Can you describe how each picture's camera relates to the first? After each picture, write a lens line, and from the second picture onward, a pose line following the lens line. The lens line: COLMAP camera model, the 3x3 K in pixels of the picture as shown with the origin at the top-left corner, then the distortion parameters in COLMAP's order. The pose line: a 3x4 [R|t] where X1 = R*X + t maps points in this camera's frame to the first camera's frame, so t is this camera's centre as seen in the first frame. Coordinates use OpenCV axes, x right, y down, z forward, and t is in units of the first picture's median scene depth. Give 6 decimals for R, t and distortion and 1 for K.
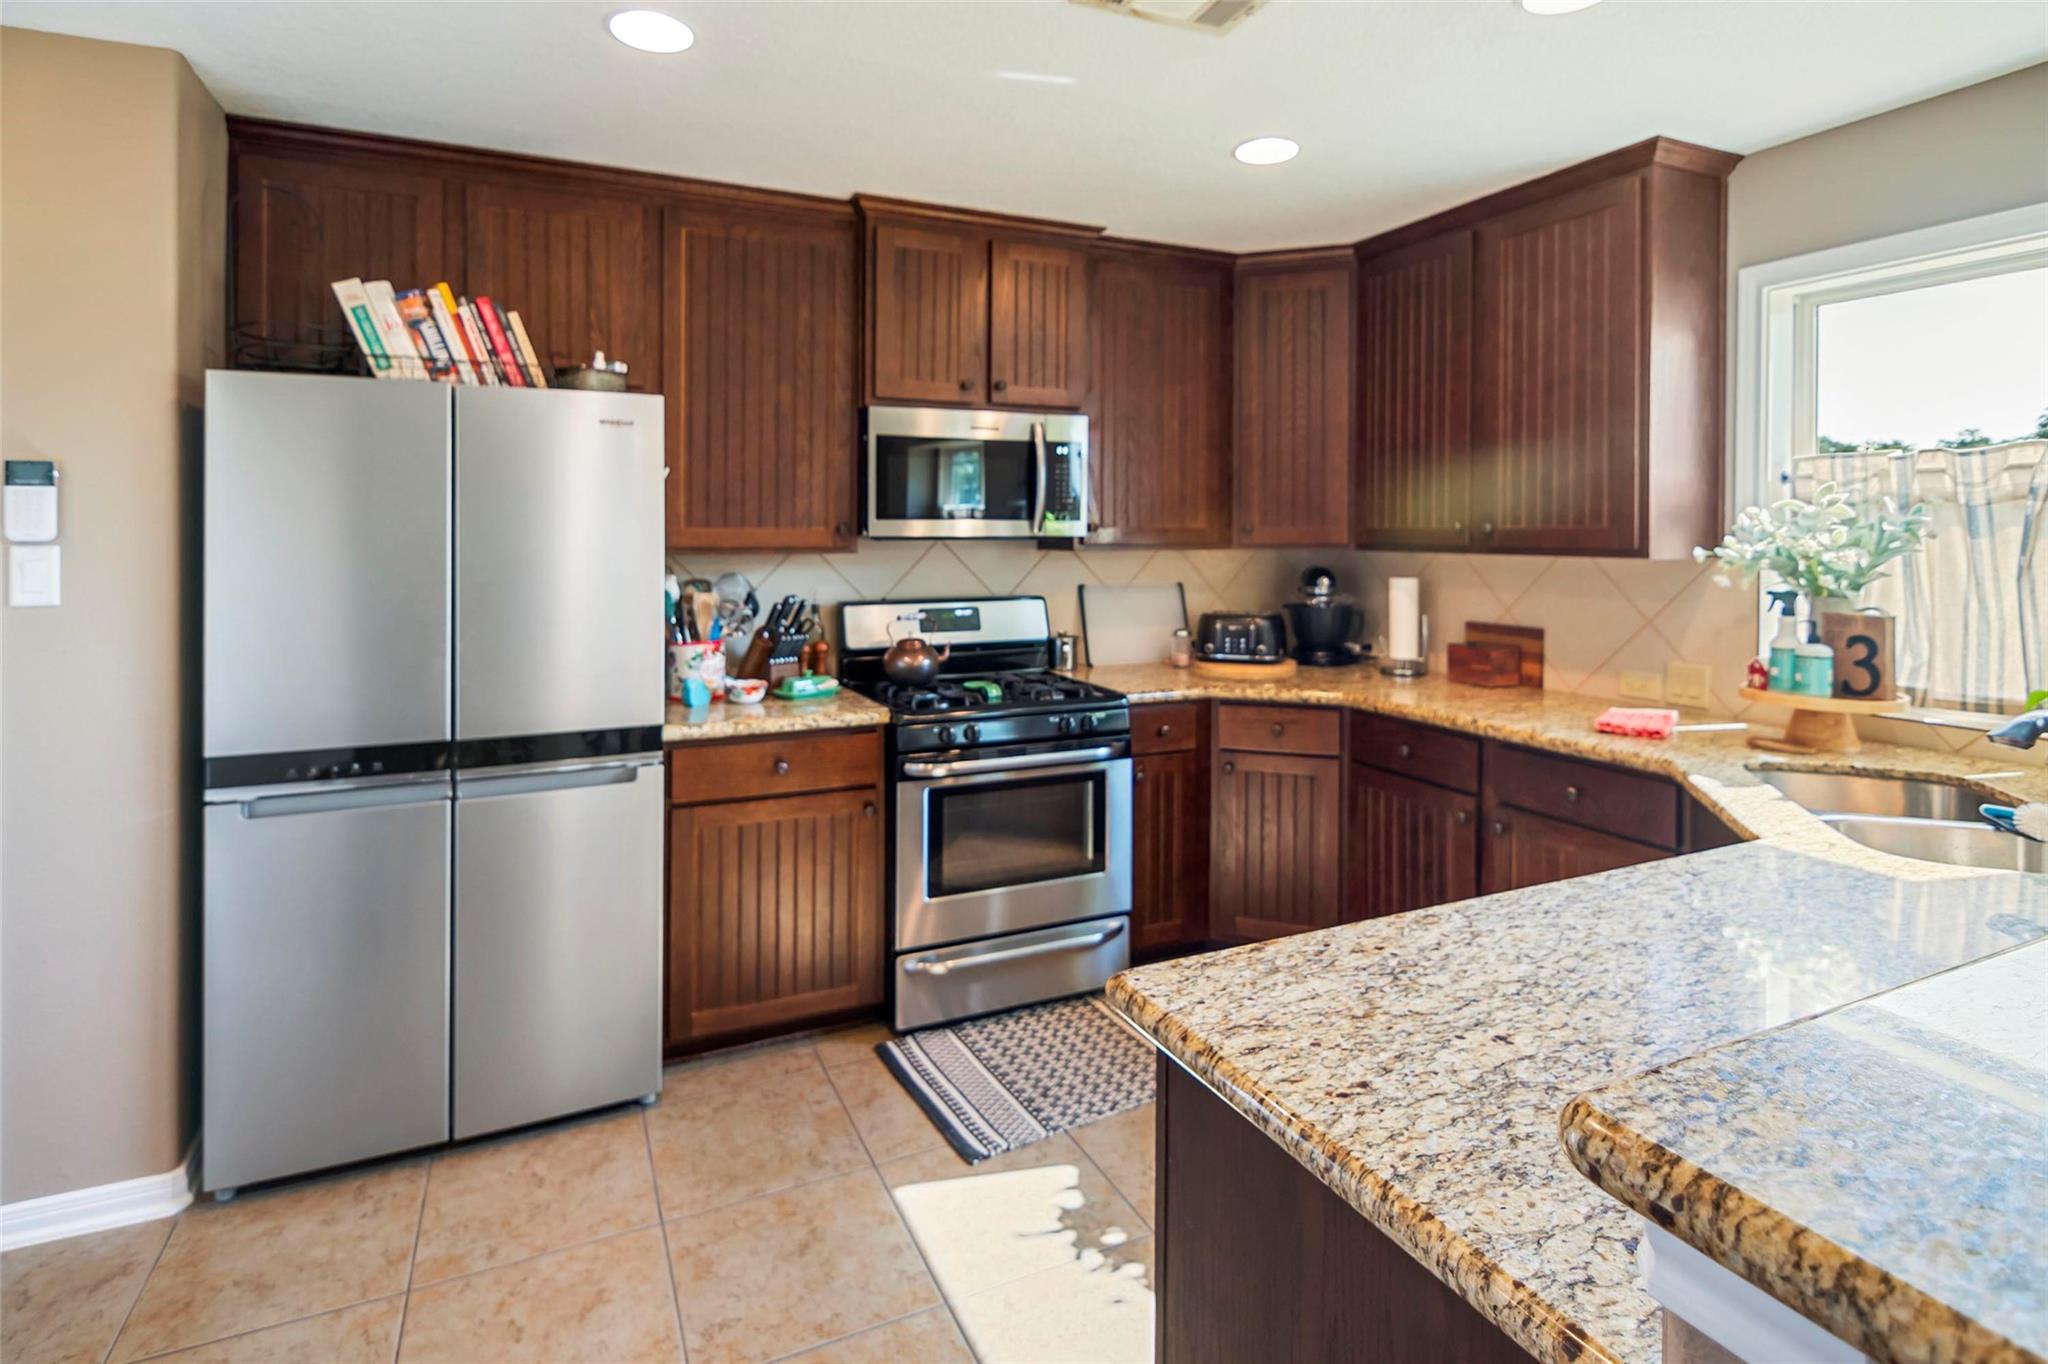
lens RADIAL K [[1014.7, 0, 989.0], [0, 1014.7, 540.7], [0, 0, 1]] dist [0.016034, -0.013551]
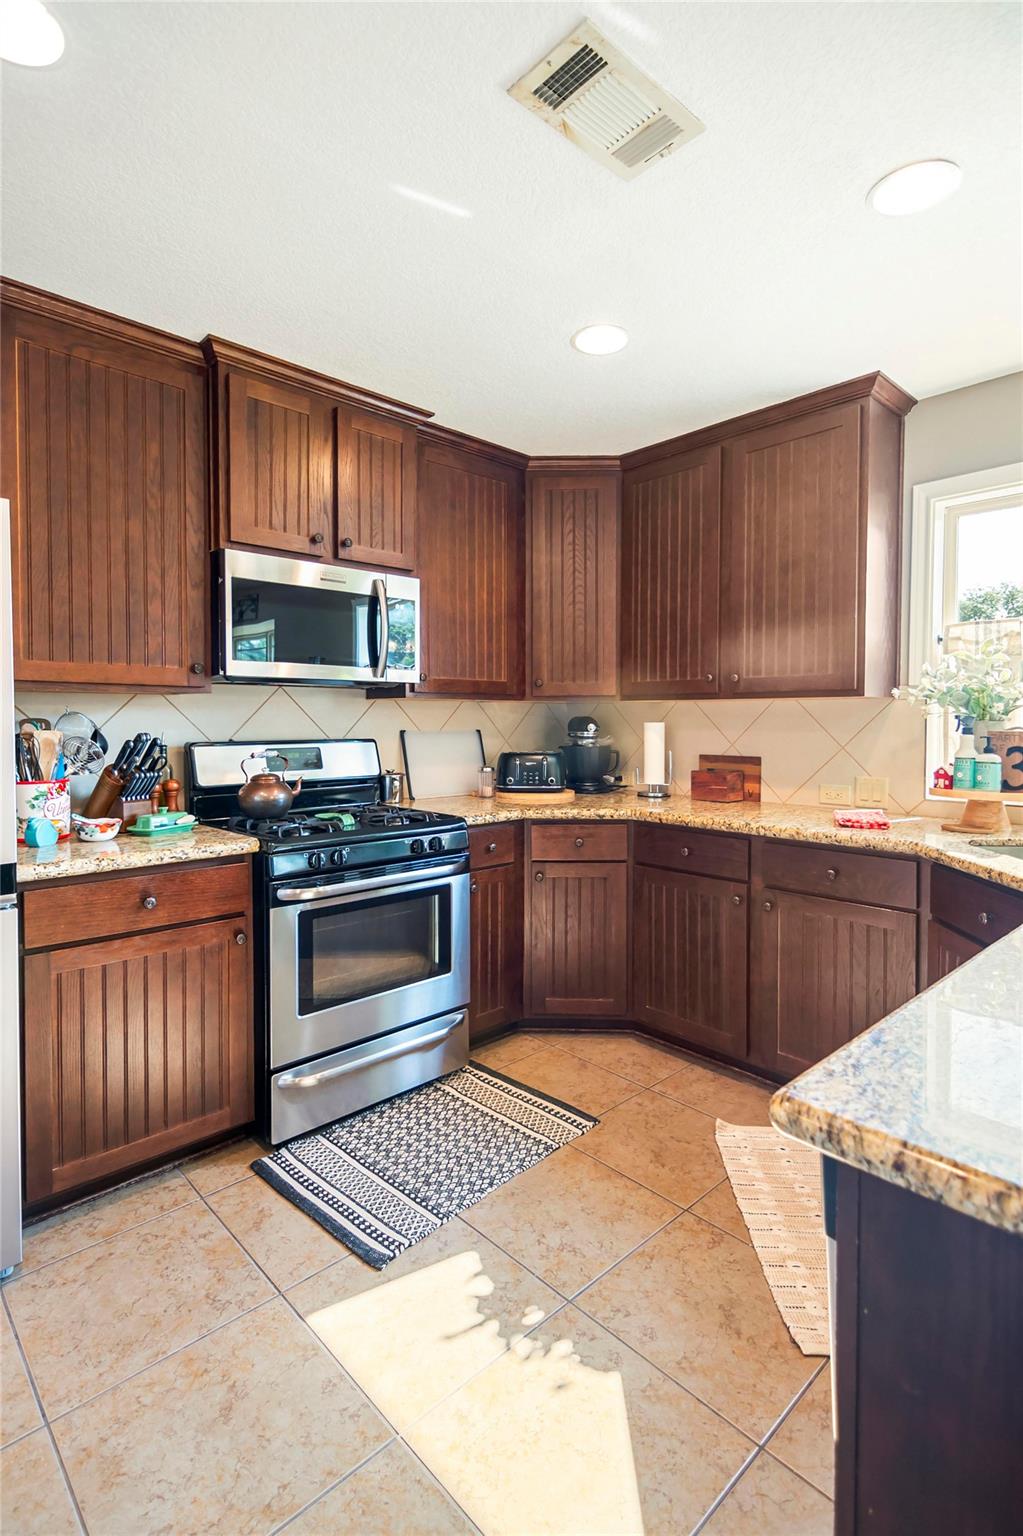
lens RADIAL K [[761.0, 0, 504.1], [0, 761.0, 741.3], [0, 0, 1]] dist [0.016034, -0.013551]
pose [[0.948999, -0.008817, 0.315157, -0.098666], [0.000217, 0.999627, 0.027314, 0.043603], [-0.315280, -0.025853, 0.948647, 0.178998]]
